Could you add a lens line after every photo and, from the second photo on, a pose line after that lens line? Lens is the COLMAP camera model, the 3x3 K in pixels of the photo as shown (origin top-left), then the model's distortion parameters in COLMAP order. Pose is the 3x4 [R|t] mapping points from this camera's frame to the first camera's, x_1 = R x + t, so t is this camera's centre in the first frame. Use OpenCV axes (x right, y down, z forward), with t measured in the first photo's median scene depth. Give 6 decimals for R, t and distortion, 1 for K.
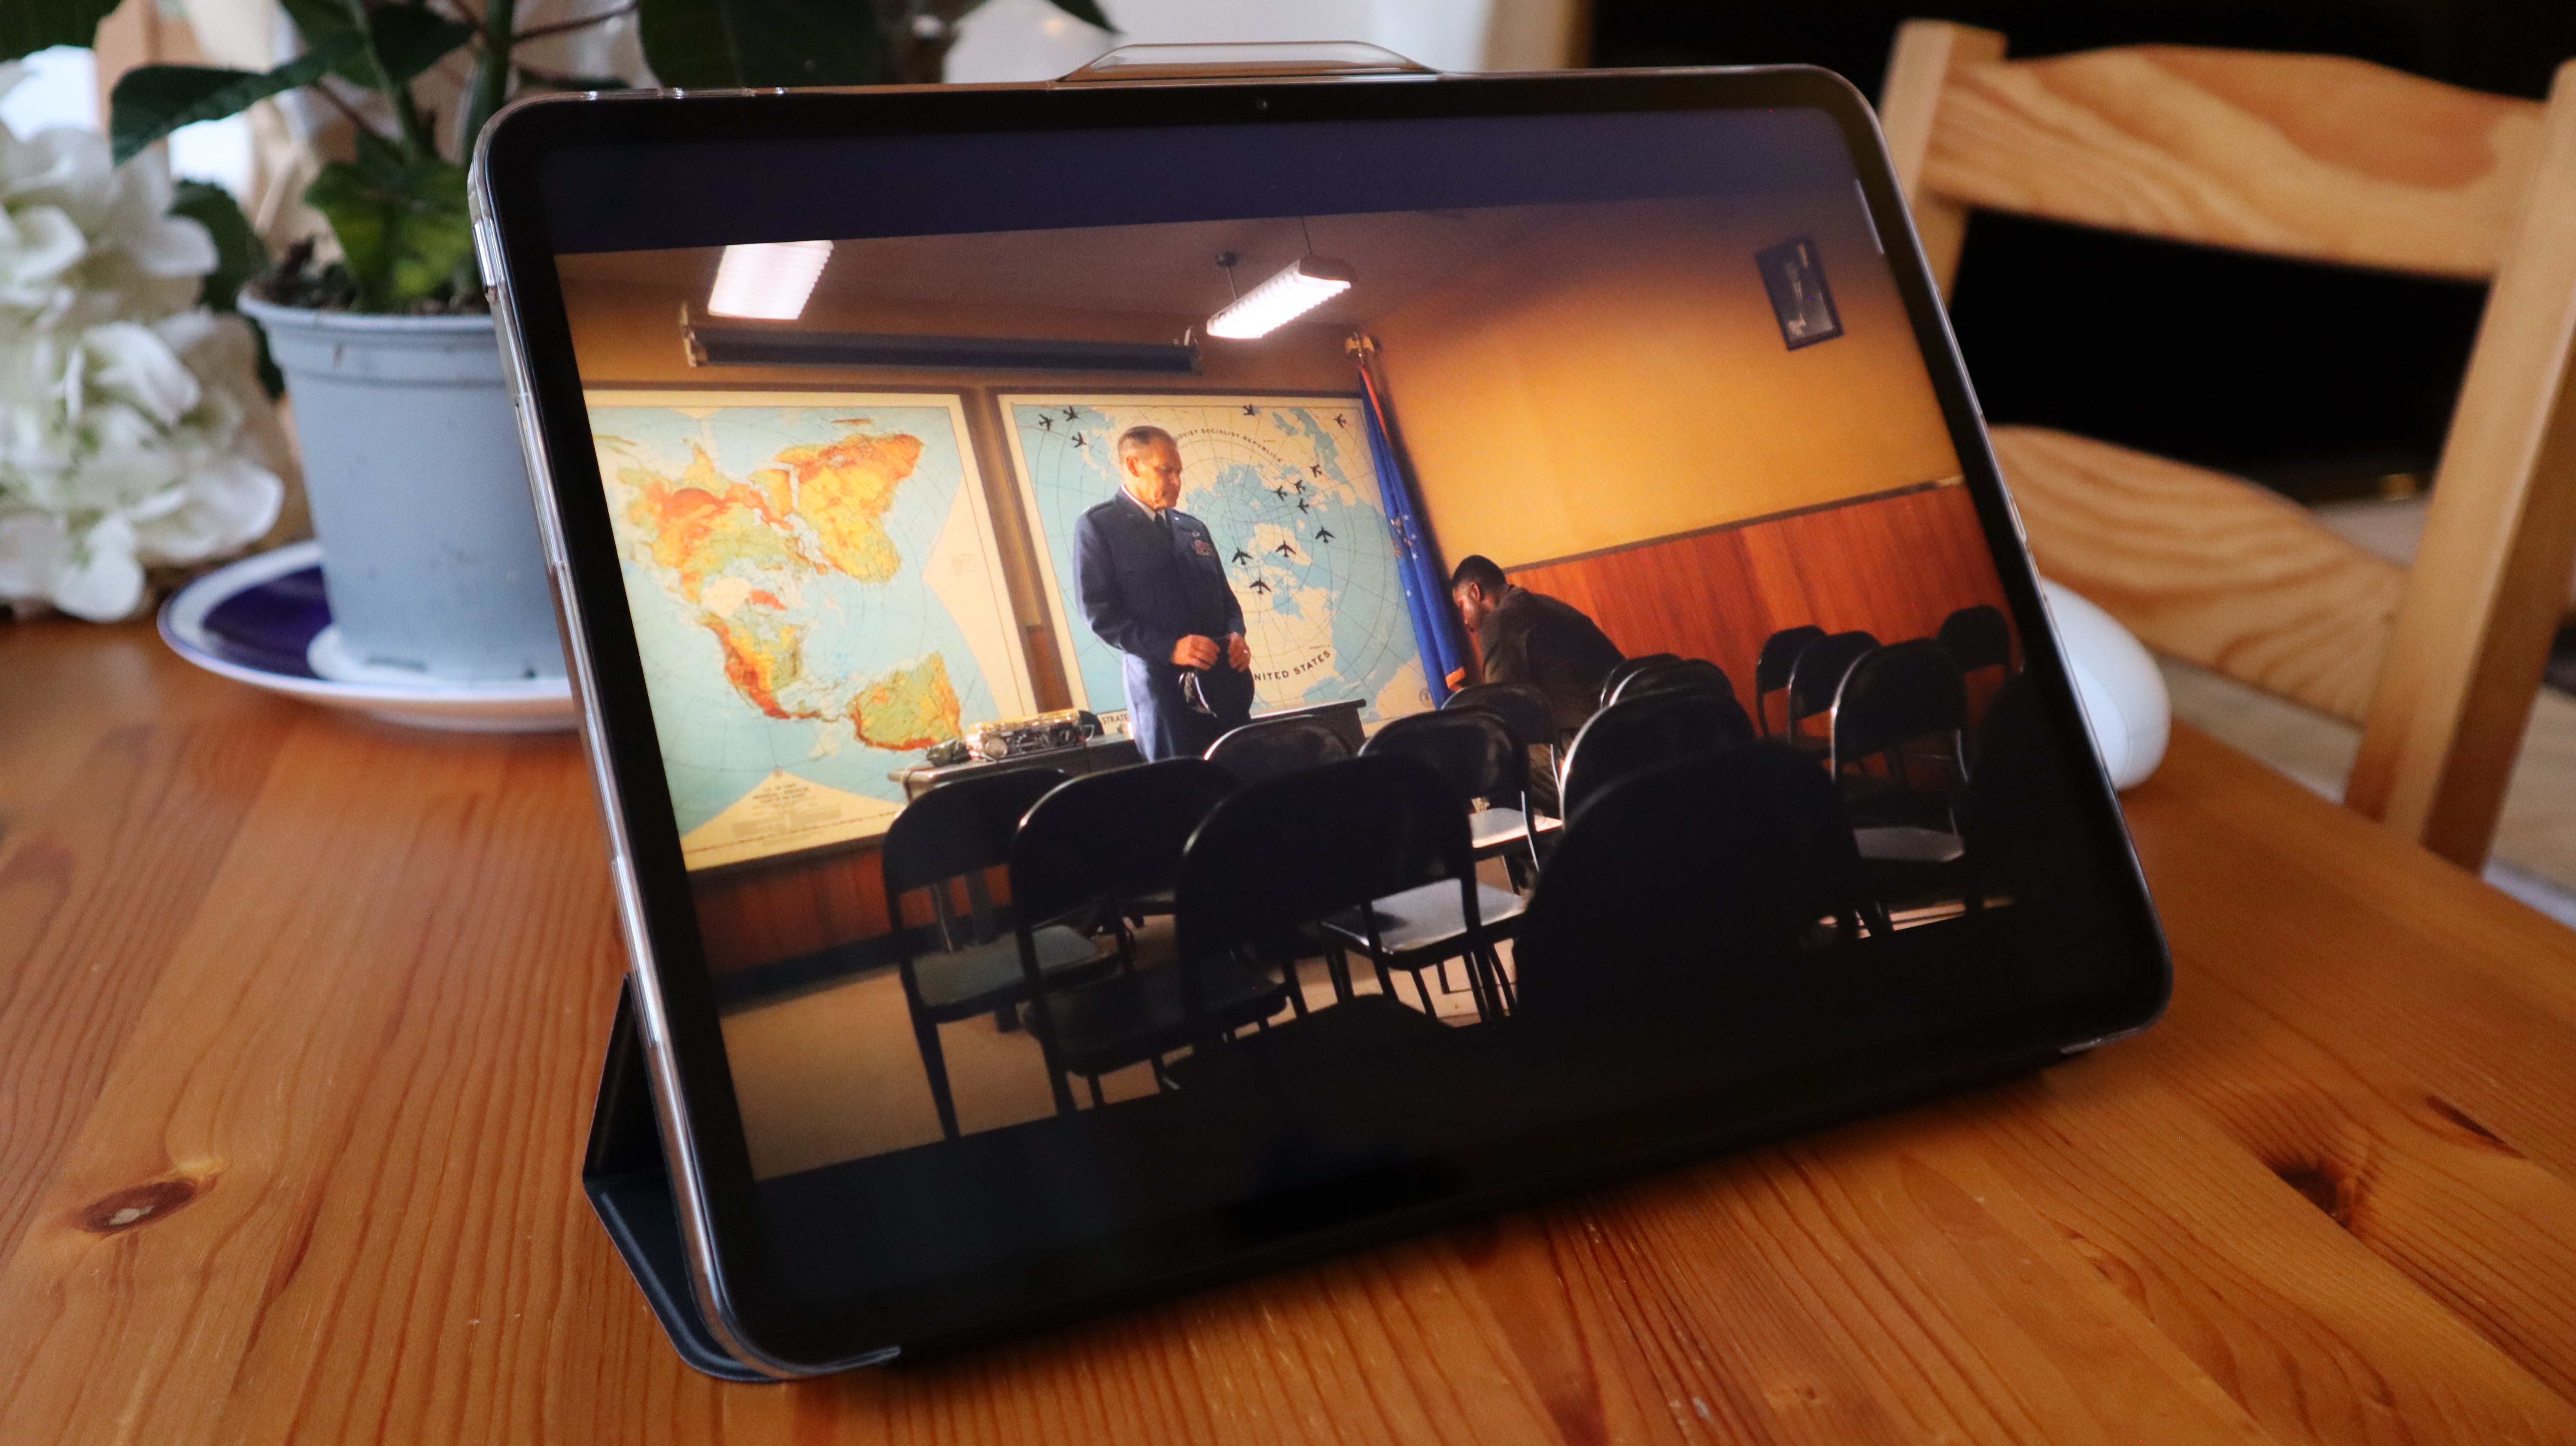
lens RADIAL K [[1588.6, 0, 1288.0], [0, 1588.6, 723.0], [0, 0, 1]] dist [0.002573, 0.001145]
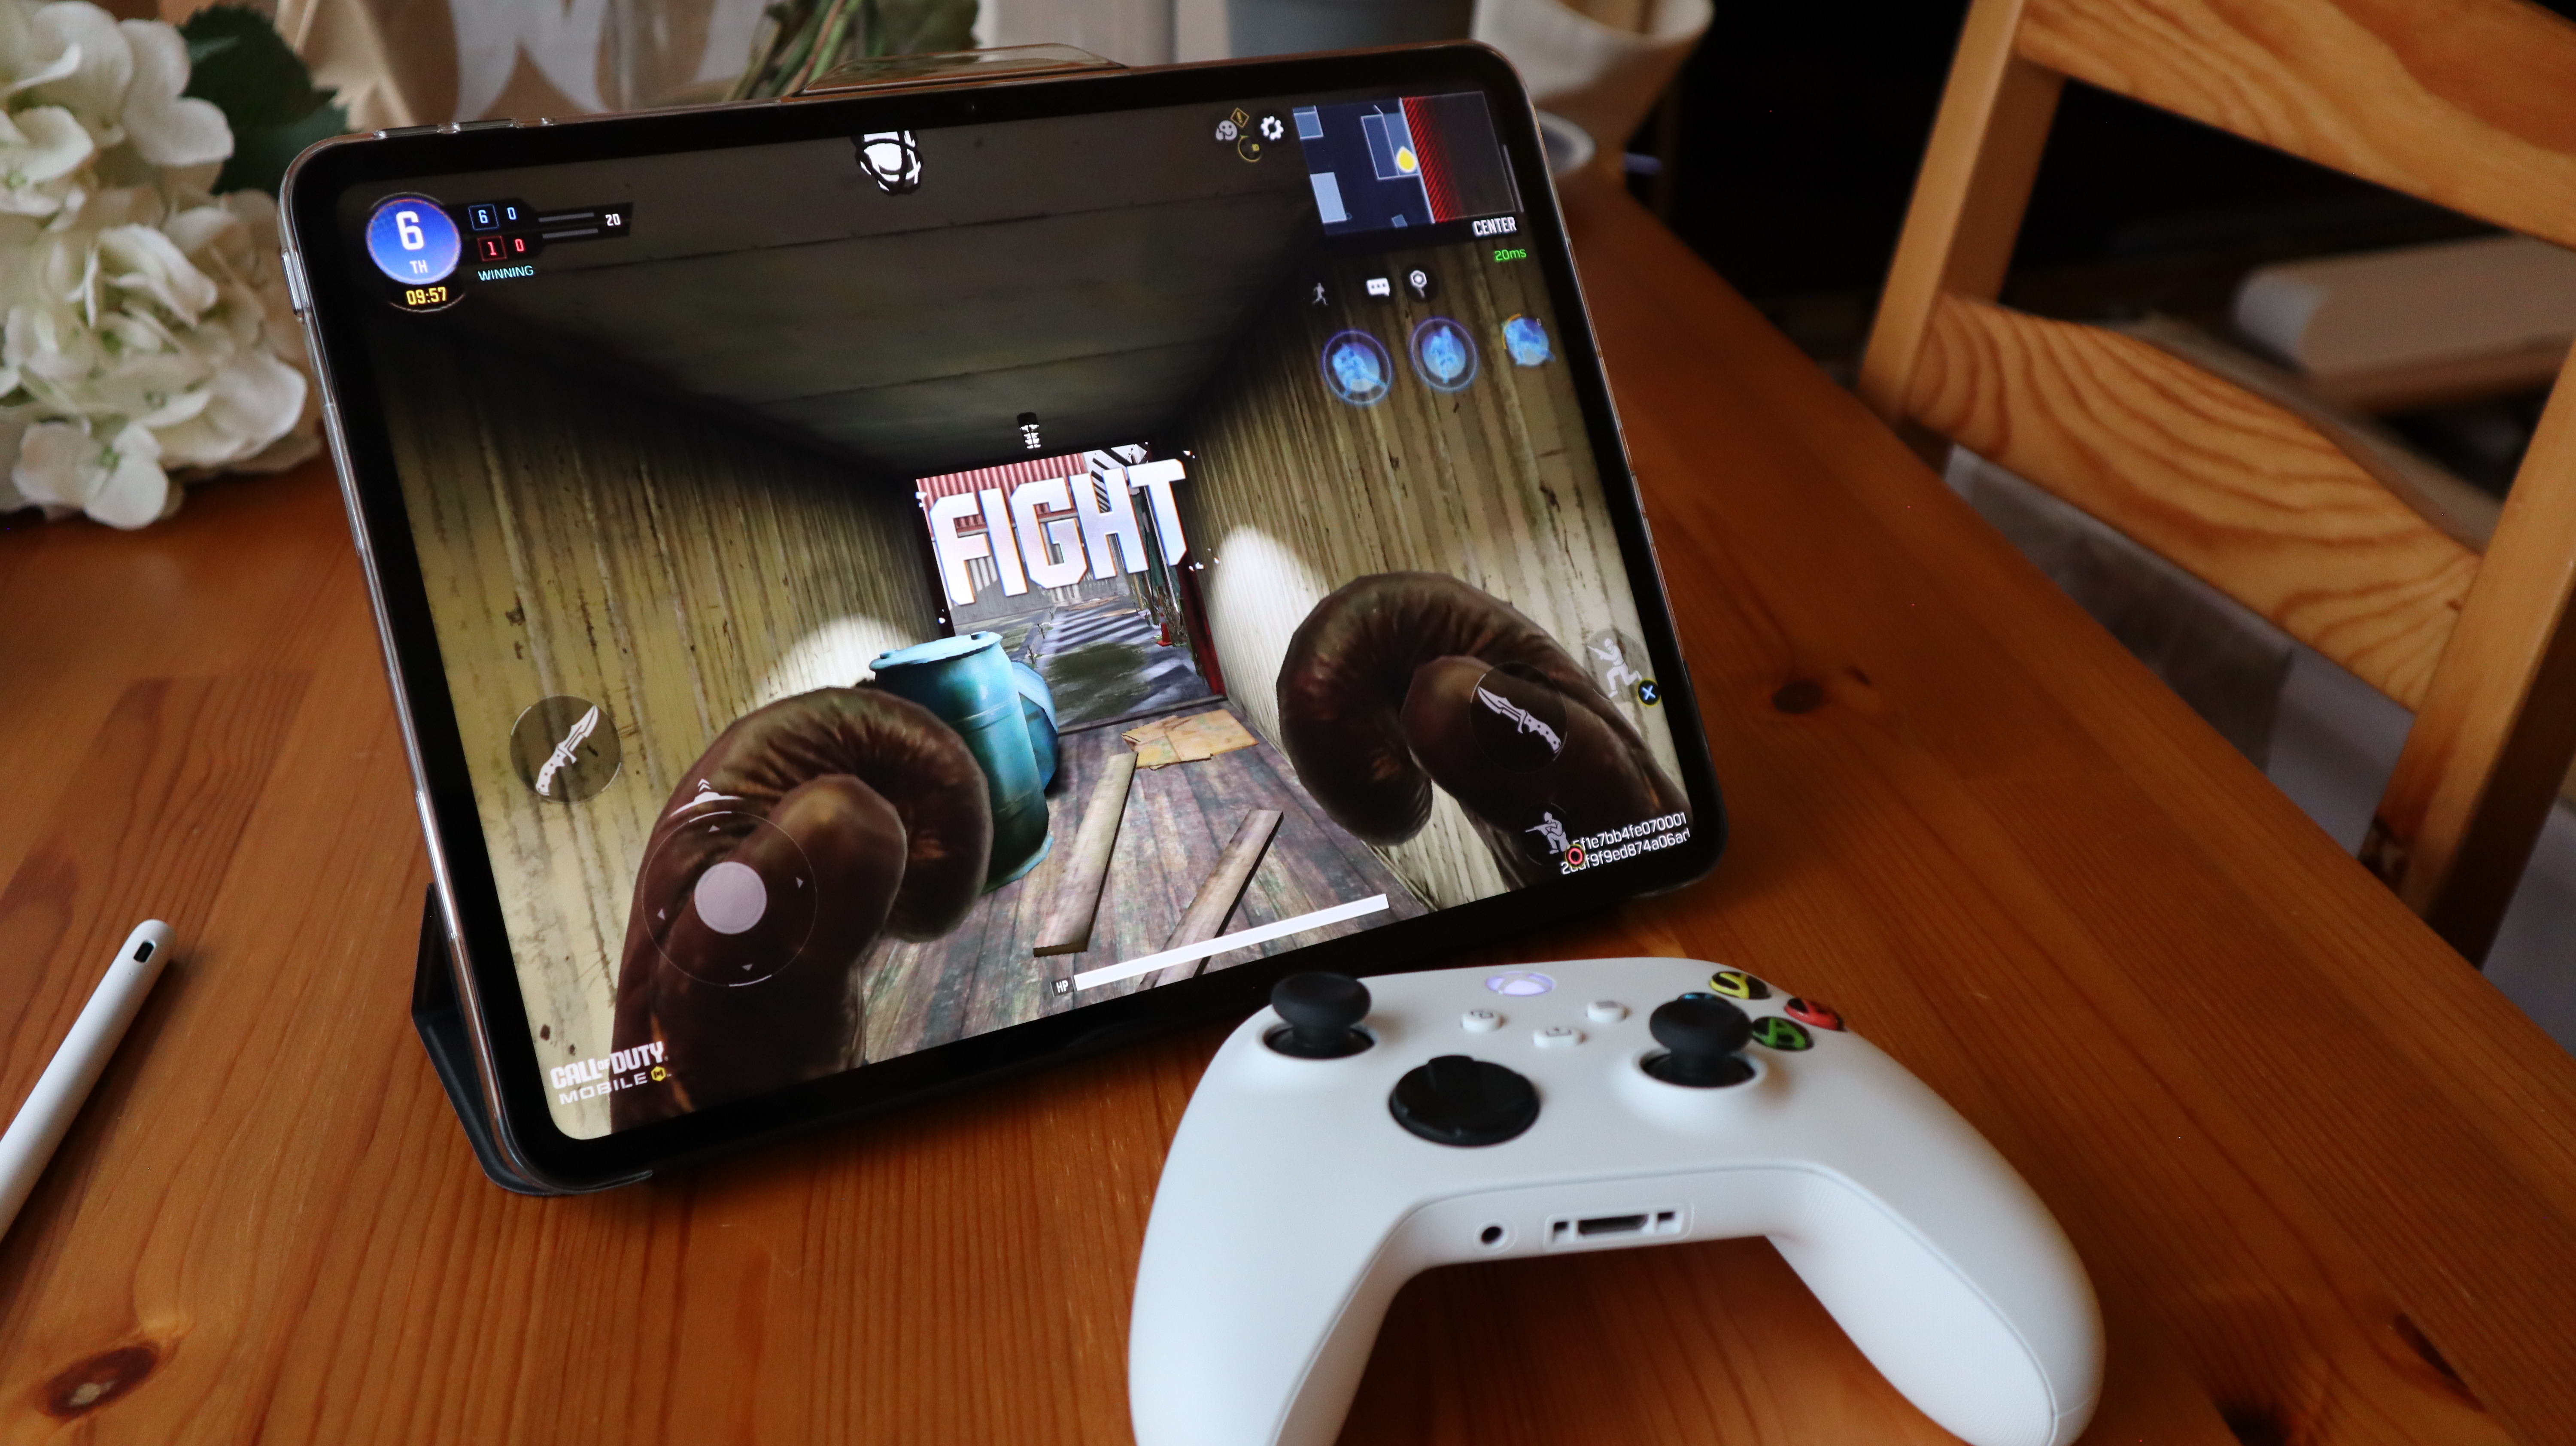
lens RADIAL K [[1584.0, 0, 1288.0], [0, 1584.0, 723.0], [0, 0, 1]] dist [0.007659, 0.004001]
pose [[0.998923, 0.037878, -0.026782, 0.036533], [-0.034988, 0.994251, 0.101199, -0.170344], [0.030461, -0.100153, 0.994506, 0.030333]]
